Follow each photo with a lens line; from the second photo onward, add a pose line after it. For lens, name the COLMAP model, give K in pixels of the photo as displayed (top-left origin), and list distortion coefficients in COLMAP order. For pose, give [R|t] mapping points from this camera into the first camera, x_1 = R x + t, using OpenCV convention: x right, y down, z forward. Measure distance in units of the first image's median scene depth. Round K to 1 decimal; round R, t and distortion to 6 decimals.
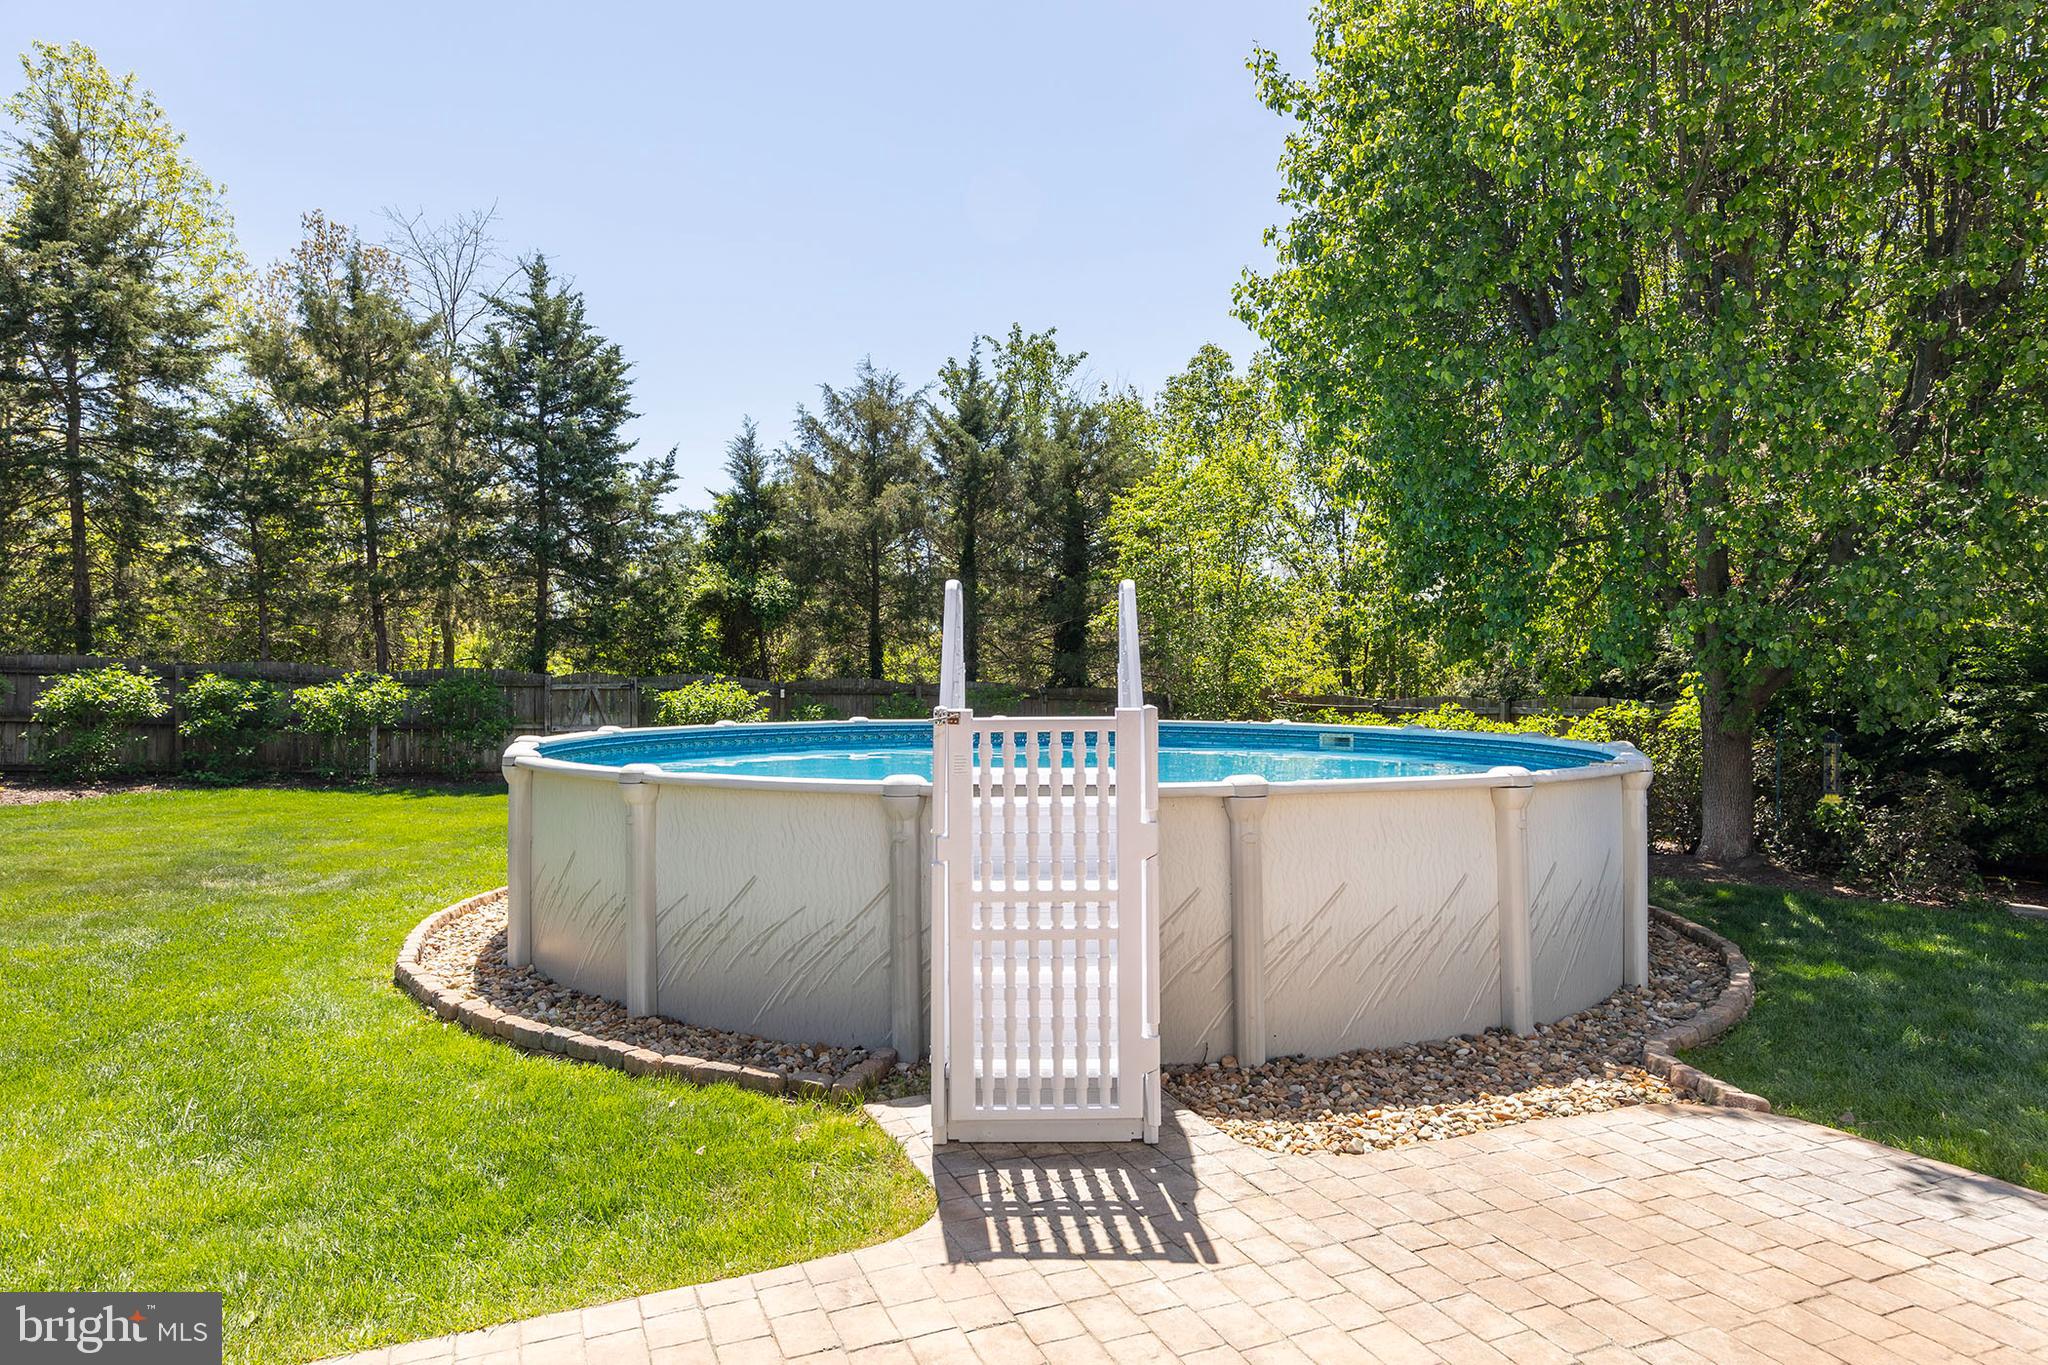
lens RADIAL K [[1230.1, 0, 1008.6], [0, 1230.1, 671.7], [0, 0, 1]] dist [0.013690, -0.000371]
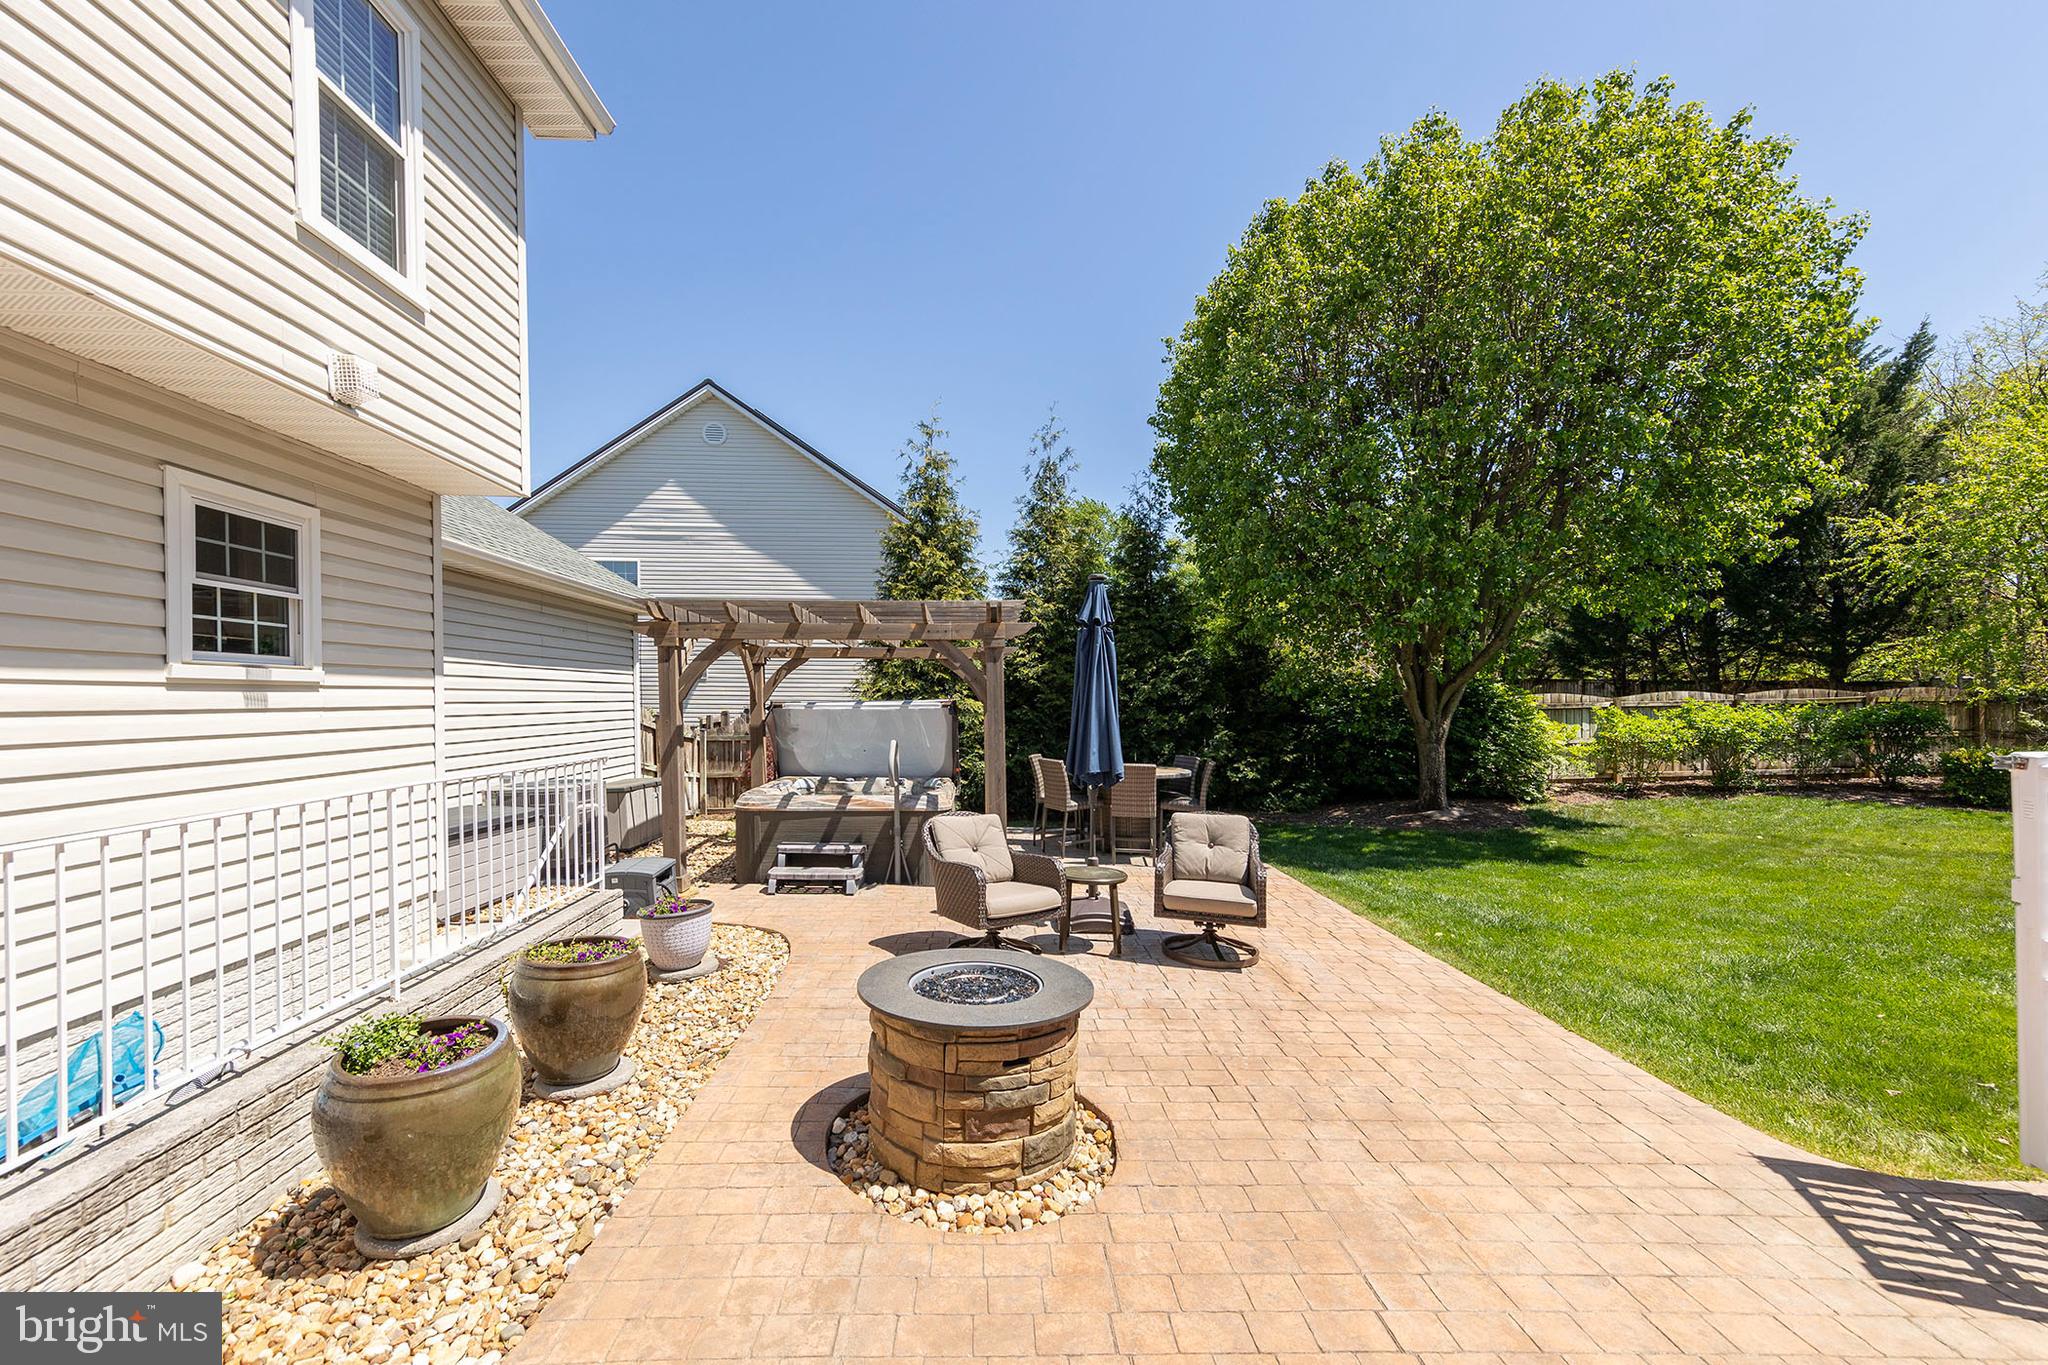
lens RADIAL K [[823.8, 0, 992.8], [0, 823.8, 676.1], [0, 0, 1]] dist [0.007827, -0.002156]
pose [[-0.369444, -0.029258, -0.928792, 0.779106], [-0.008048, 0.999567, -0.028286, -0.006262], [0.929218, -0.002975, -0.369519, 0.397574]]
